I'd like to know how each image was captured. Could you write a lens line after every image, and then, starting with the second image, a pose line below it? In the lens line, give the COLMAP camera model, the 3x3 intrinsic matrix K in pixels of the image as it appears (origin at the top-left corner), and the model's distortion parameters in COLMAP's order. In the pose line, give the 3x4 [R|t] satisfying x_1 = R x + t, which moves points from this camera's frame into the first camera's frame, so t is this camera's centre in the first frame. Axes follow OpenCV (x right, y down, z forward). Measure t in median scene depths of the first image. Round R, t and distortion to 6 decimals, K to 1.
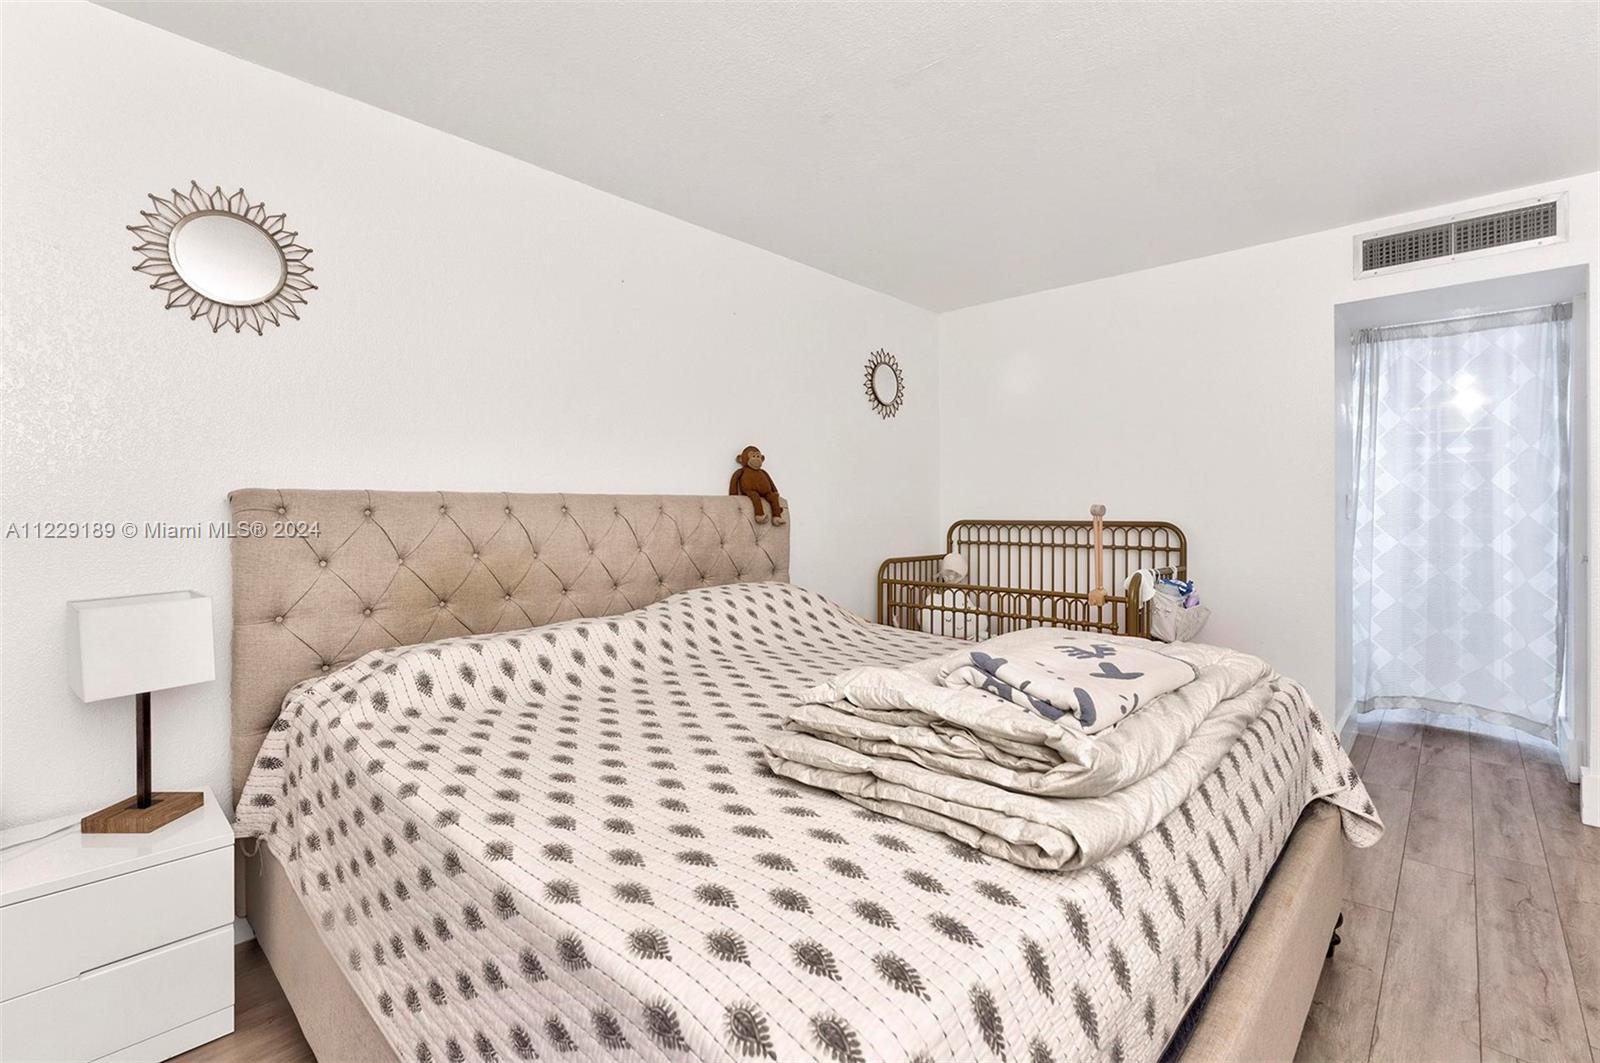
lens RADIAL K [[712.7, 0, 797.7], [0, 712.7, 512.0], [0, 0, 1]] dist [-0.000608, -0.000287]
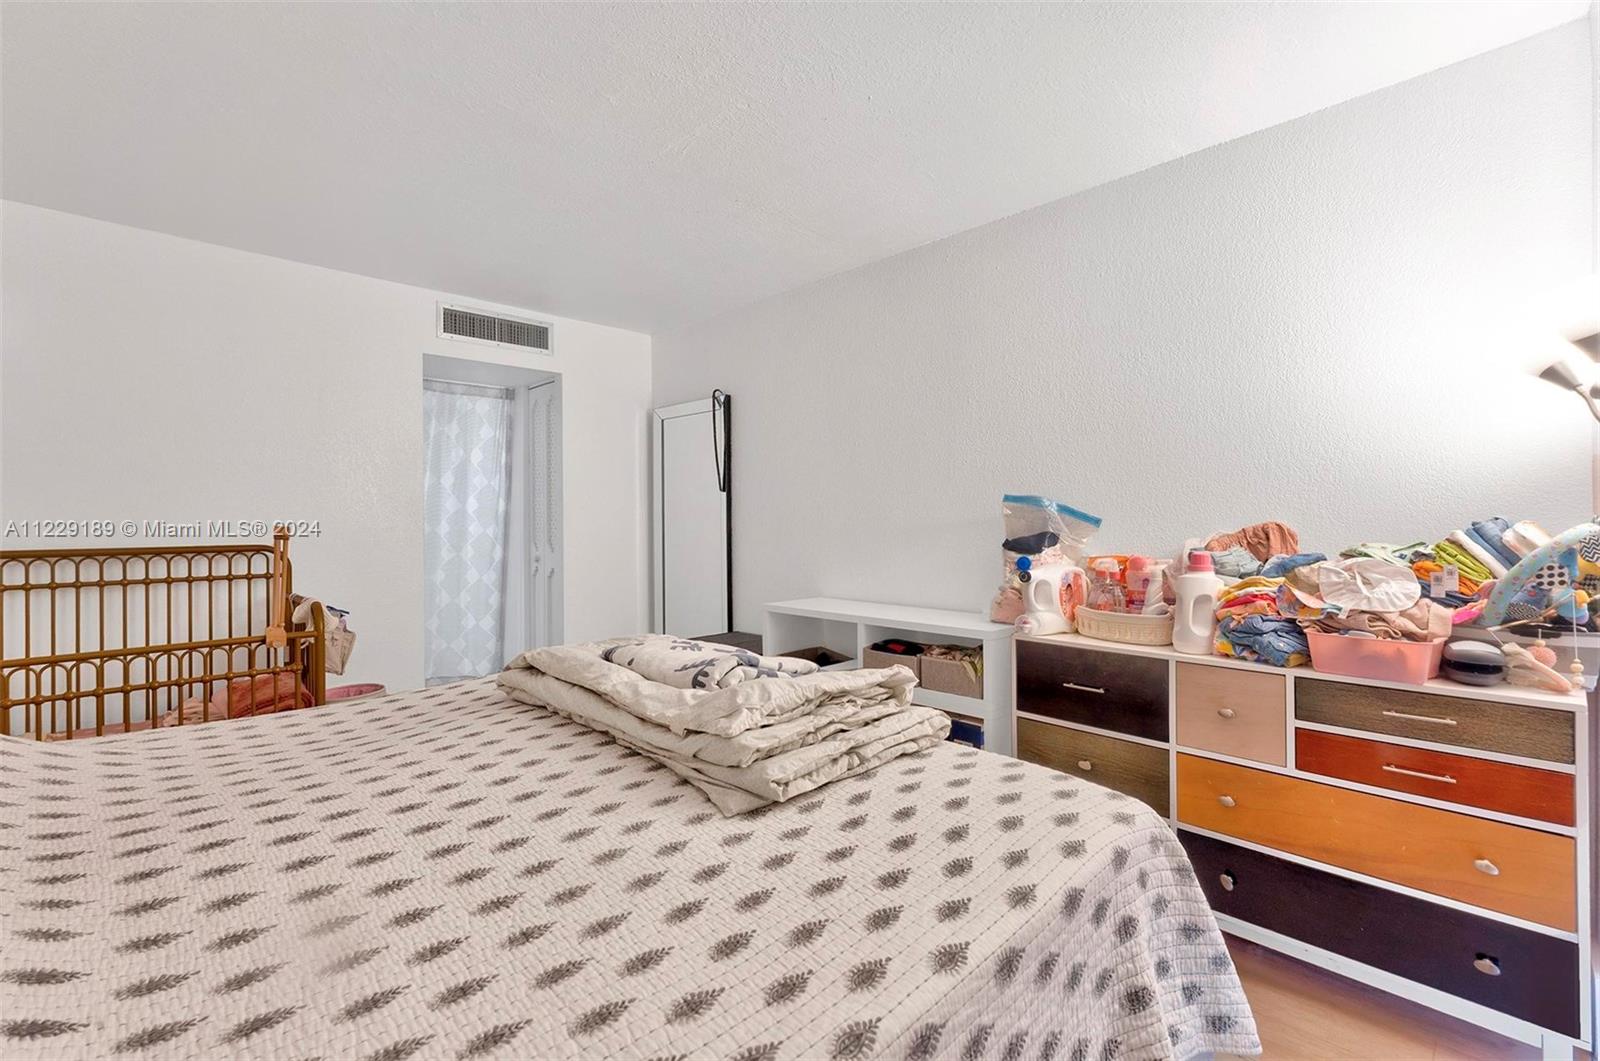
lens RADIAL K [[712.7, 0, 797.7], [0, 712.7, 511.0], [0, 0, 1]] dist [-0.000608, -0.000287]
pose [[0.032710, 0.015800, 0.999340, -0.398629], [0.008980, 0.999830, -0.016102, -0.008801], [-0.999425, 0.009501, 0.032563, 0.364301]]
